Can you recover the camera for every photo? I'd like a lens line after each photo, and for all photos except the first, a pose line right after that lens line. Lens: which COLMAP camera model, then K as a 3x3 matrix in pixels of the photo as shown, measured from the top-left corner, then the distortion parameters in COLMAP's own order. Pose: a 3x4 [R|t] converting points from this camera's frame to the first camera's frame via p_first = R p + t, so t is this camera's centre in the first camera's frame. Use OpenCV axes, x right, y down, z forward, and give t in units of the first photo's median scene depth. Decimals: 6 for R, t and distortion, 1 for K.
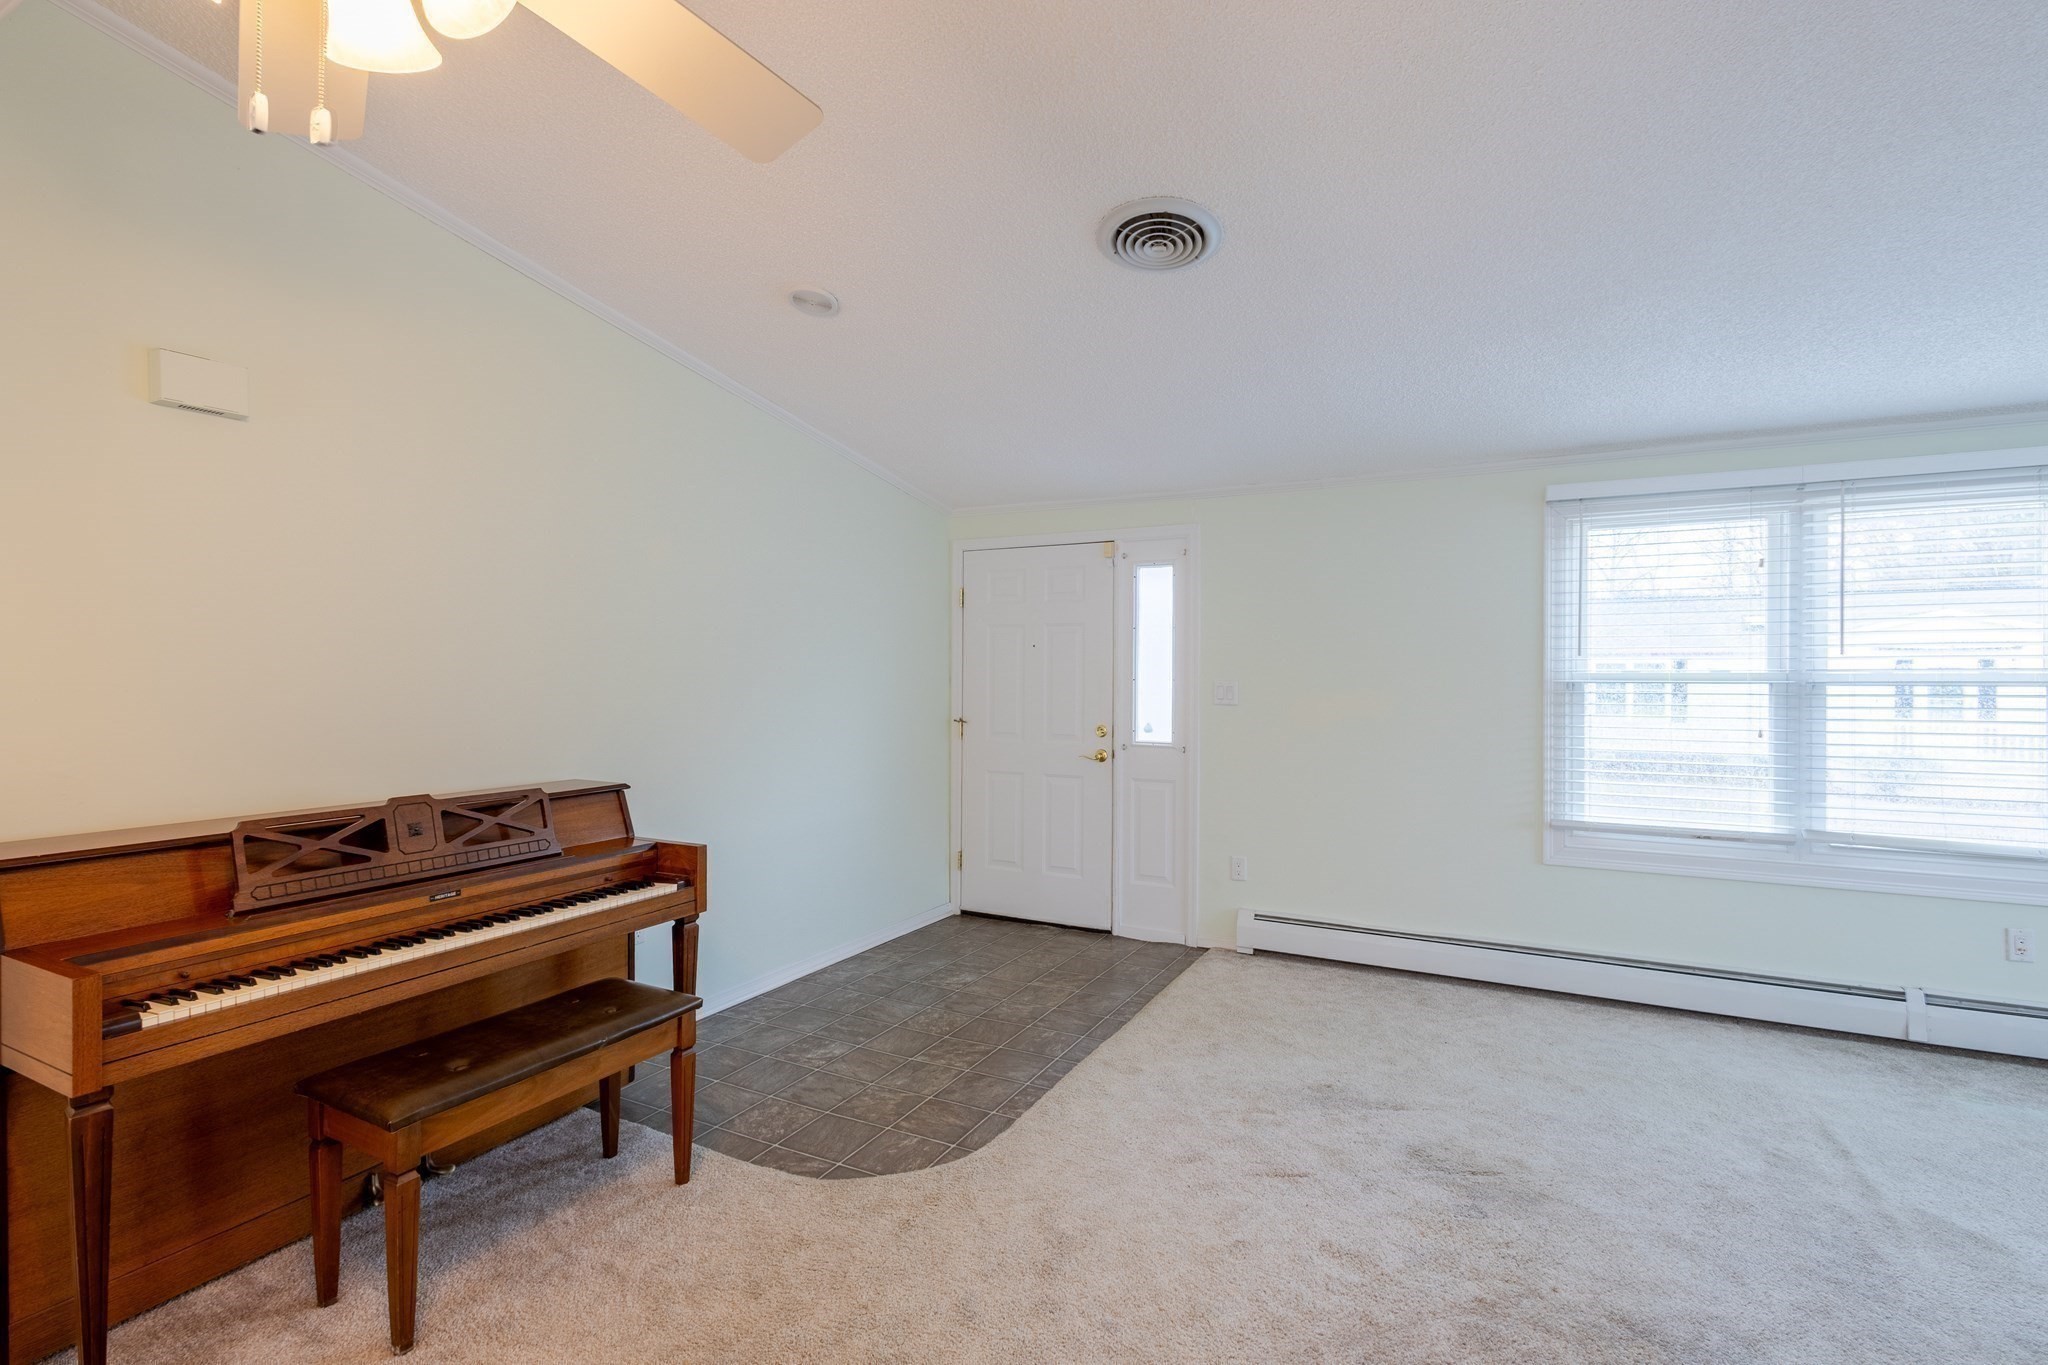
lens RADIAL K [[943.1, 0, 1039.1], [0, 943.1, 675.8], [0, 0, 1]] dist [0.007765, -0.003644]
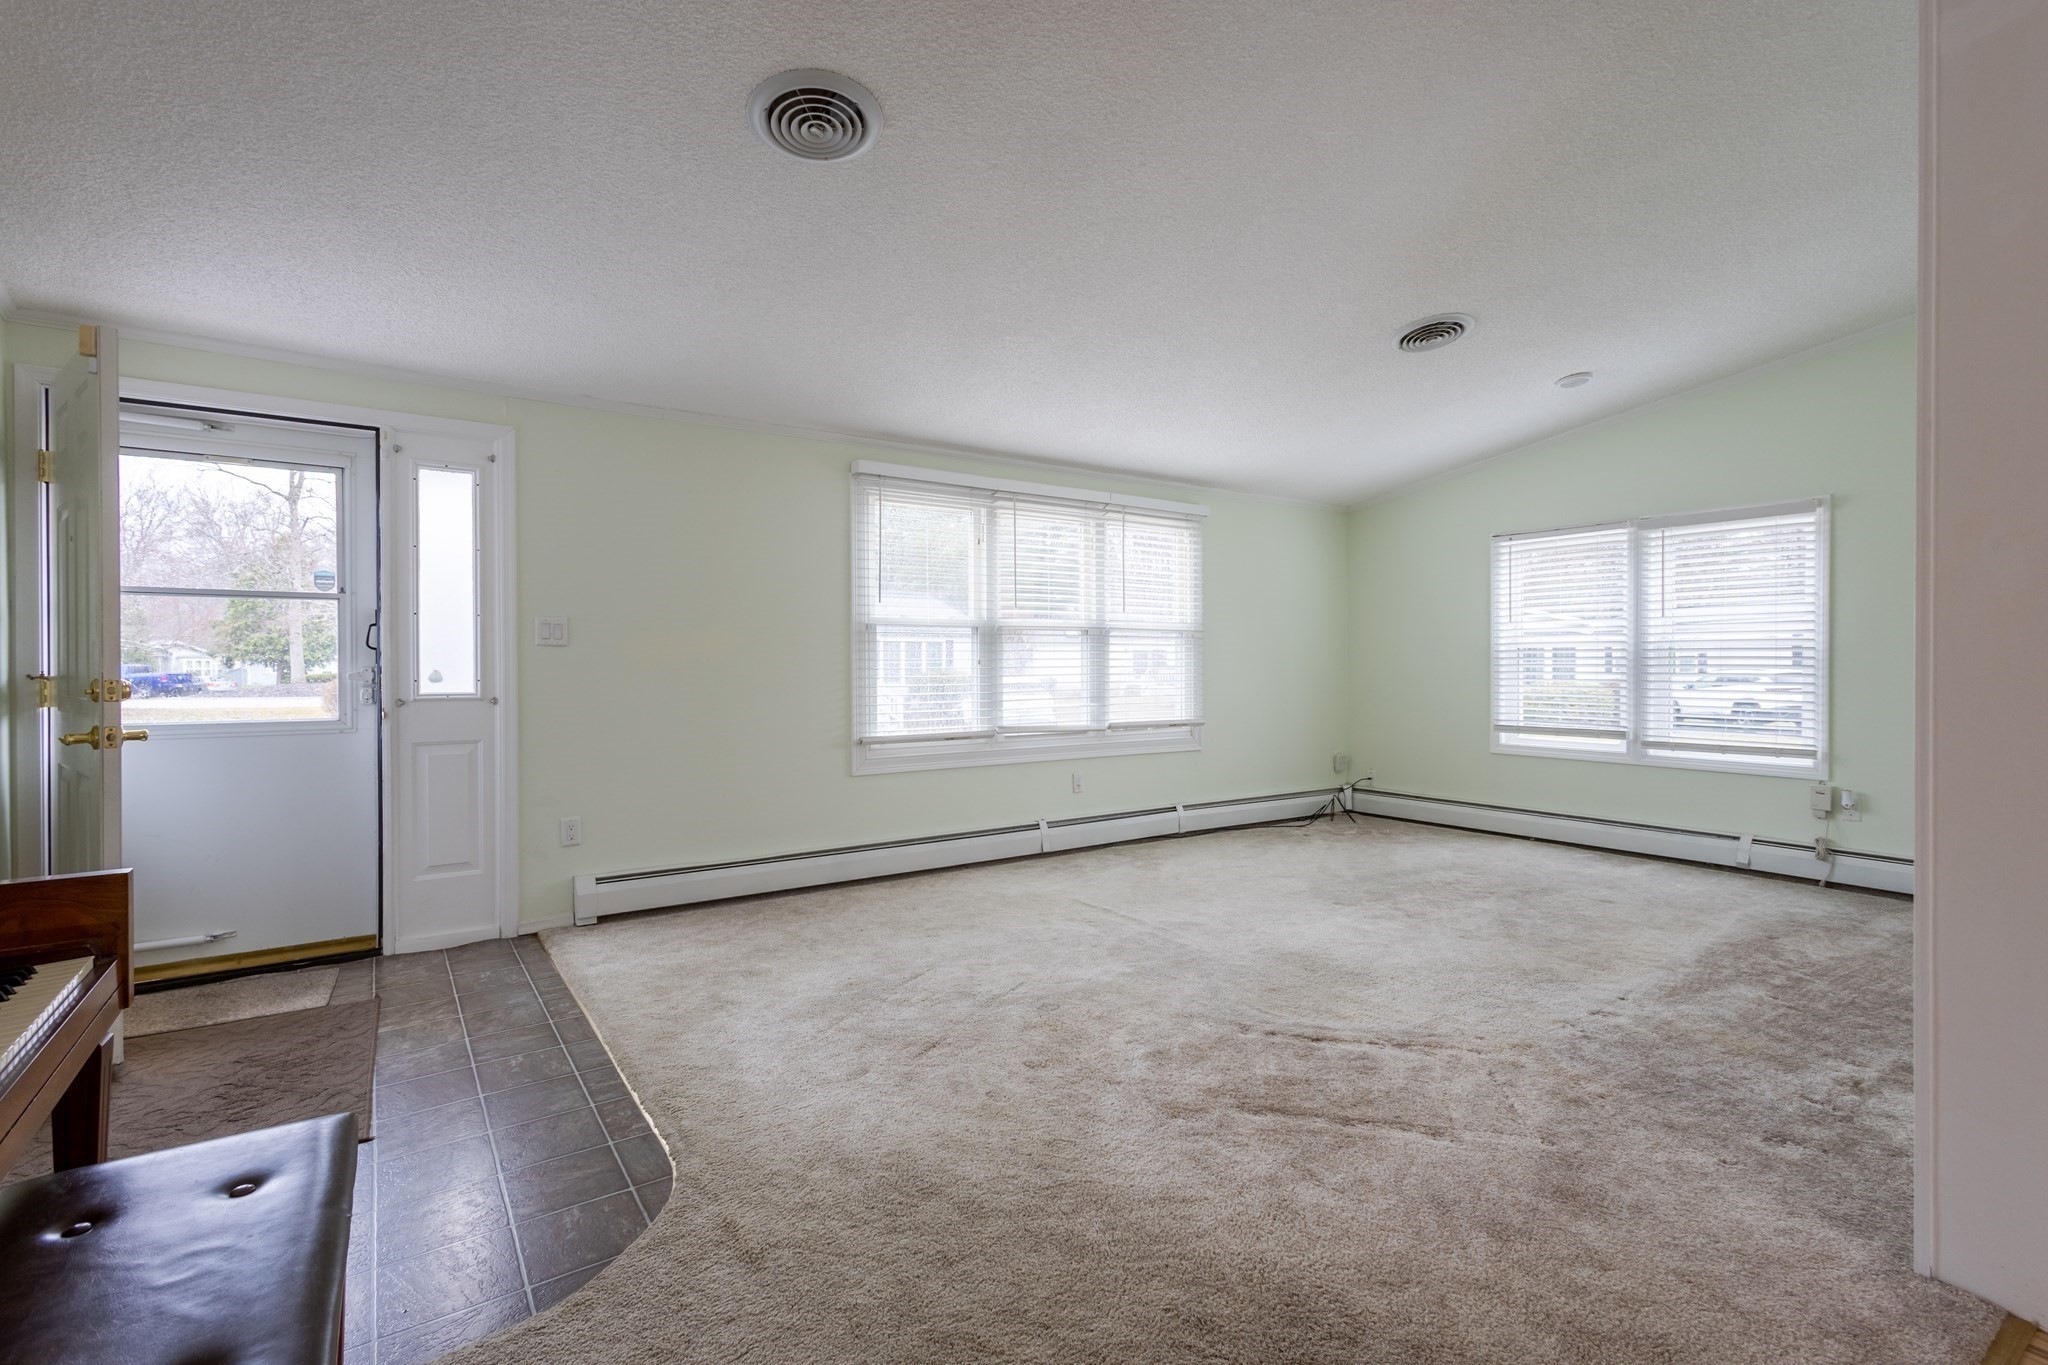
lens RADIAL K [[943.1, 0, 1021.5], [0, 943.1, 664.7], [0, 0, 1]] dist [0.007765, -0.003644]
pose [[0.467215, -0.009668, 0.884091, -0.884650], [0.001771, 0.999948, 0.009999, 0.098475], [-0.884142, -0.003106, 0.467208, 0.529876]]
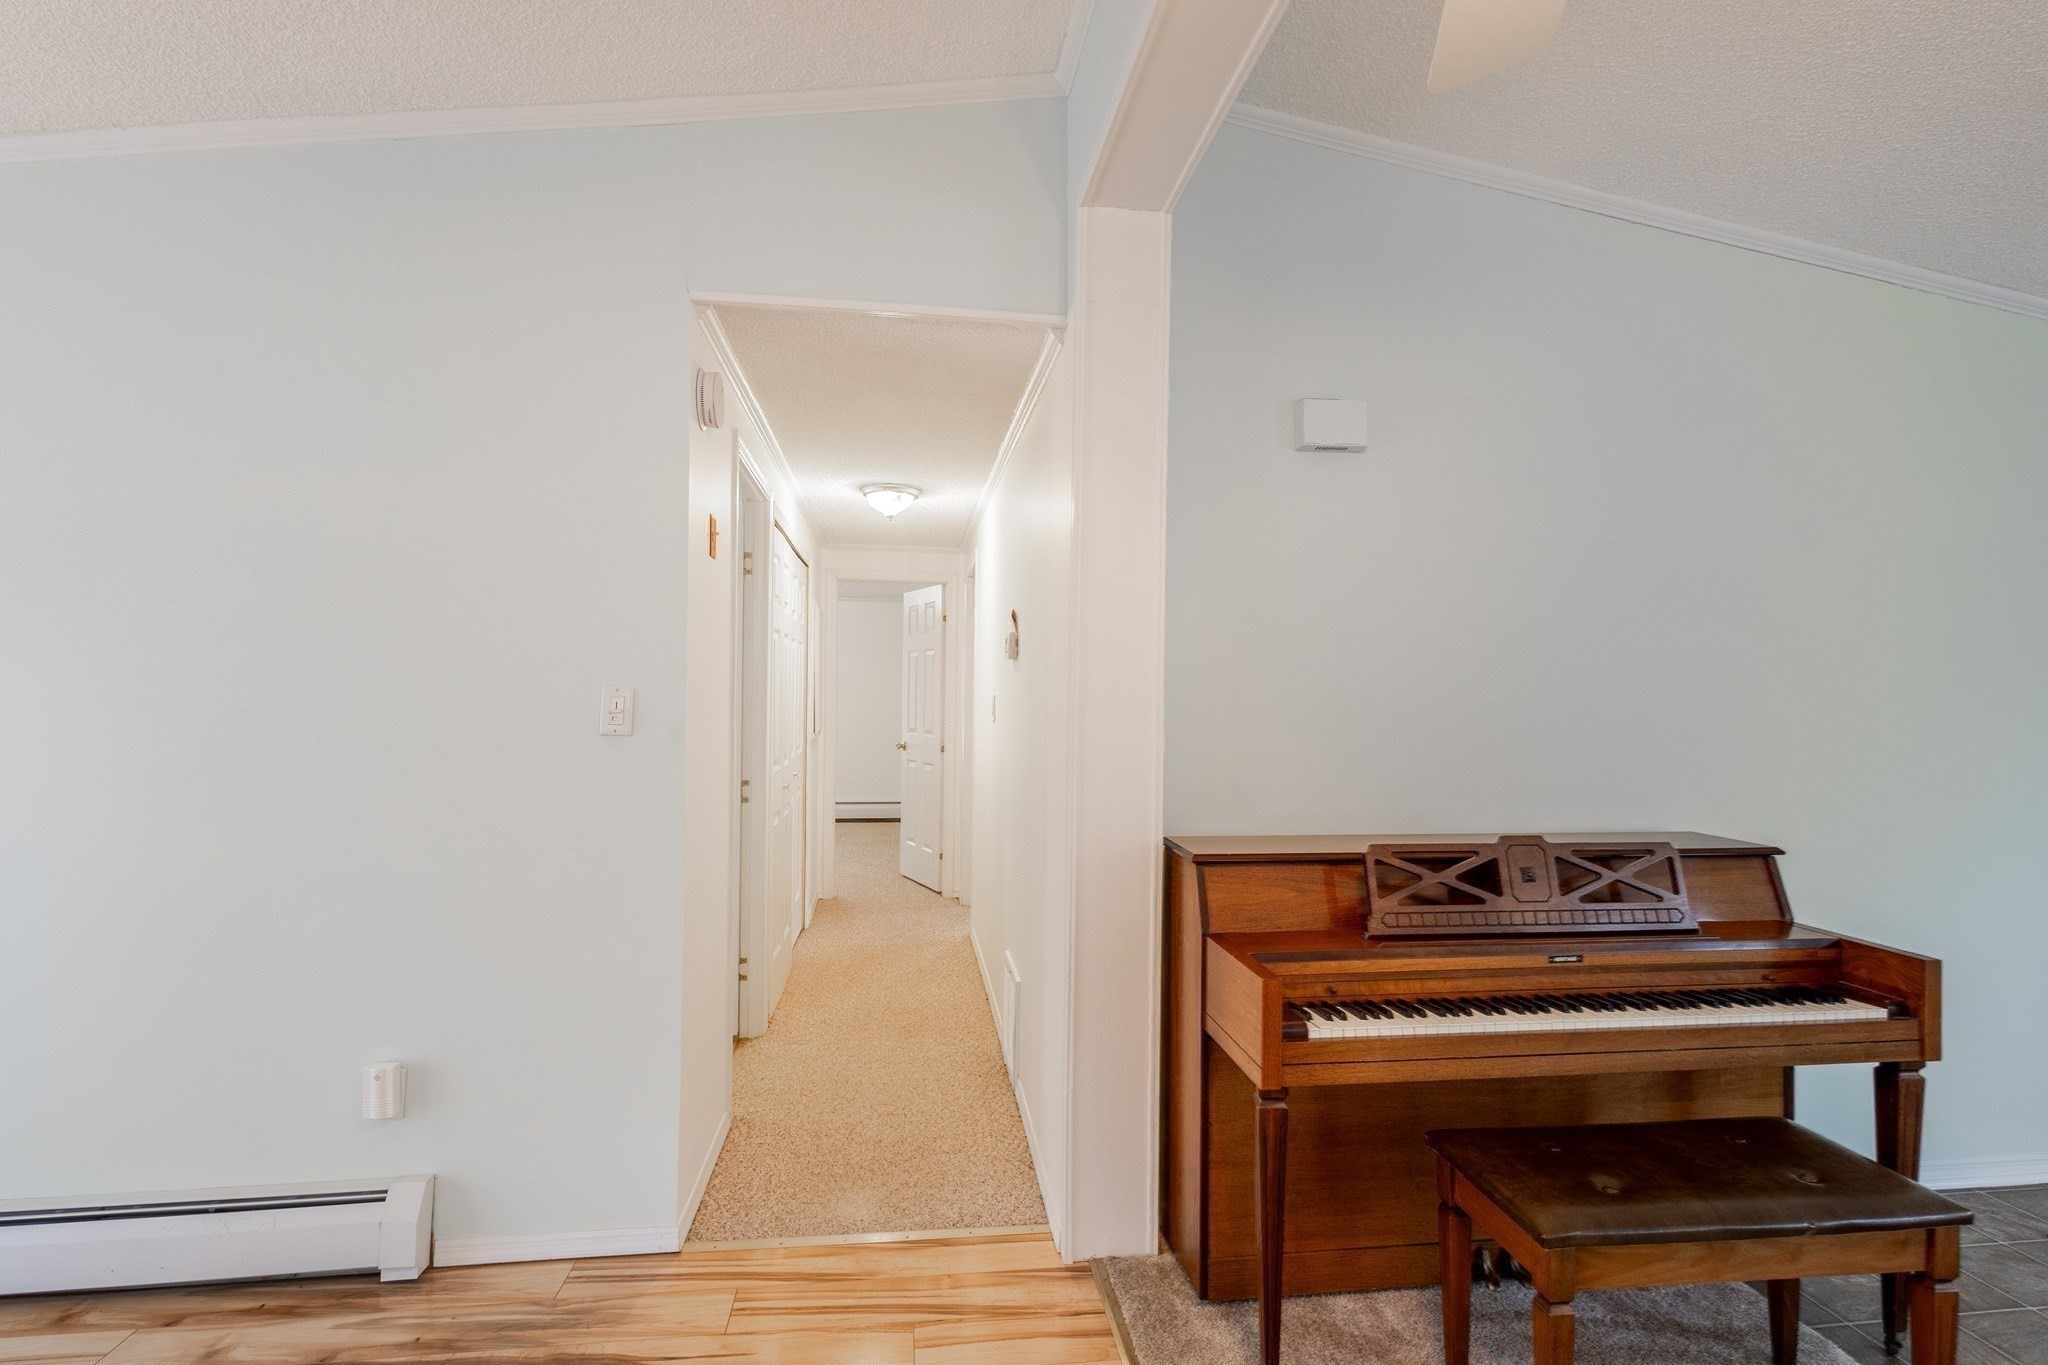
lens RADIAL K [[943.1, 0, 1011.6], [0, 943.1, 691.0], [0, 0, 1]] dist [0.007765, -0.003644]
pose [[0.552887, -0.002322, -0.833253, -0.183781], [-0.009089, 0.999920, -0.008817, 0.003791], [0.833207, 0.012448, 0.552821, 0.107592]]
